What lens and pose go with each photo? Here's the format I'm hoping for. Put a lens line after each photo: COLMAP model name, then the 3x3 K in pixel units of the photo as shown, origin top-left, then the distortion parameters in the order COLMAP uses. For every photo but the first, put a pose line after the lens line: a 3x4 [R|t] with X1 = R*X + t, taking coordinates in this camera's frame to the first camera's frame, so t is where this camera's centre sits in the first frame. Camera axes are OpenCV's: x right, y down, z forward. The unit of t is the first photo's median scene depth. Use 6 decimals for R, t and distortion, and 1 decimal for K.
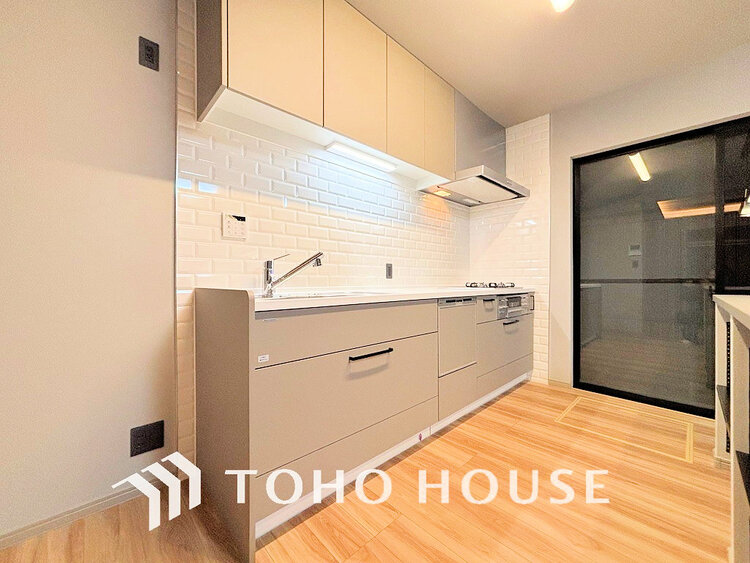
lens RADIAL K [[298.5, 0, 382.9], [0, 298.5, 280.4], [0, 0, 1]] dist [-0.000823, -0.000034]
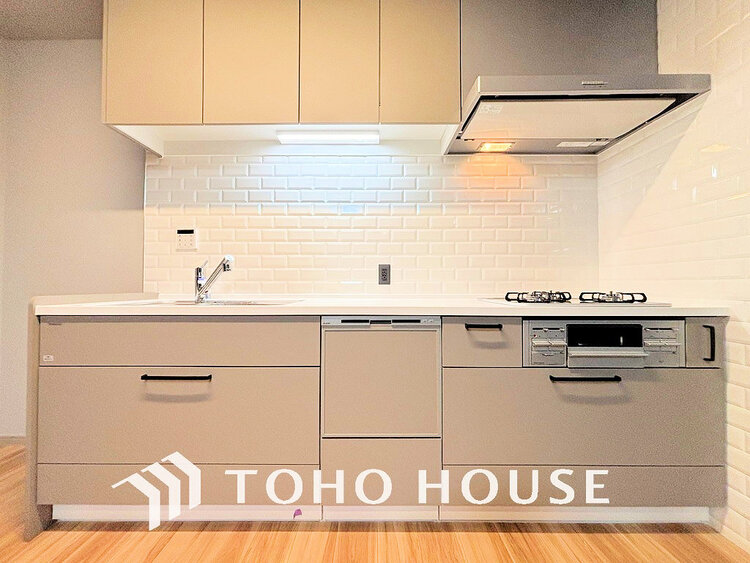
lens RADIAL K [[298.5, 0, 373.1], [0, 298.5, 283.9], [0, 0, 1]] dist [-0.000823, -0.000034]
pose [[0.717728, -0.004431, -0.696309, 0.638802], [-0.001171, 0.999971, -0.007570, -0.002955], [0.696323, 0.006249, 0.717702, 0.543724]]
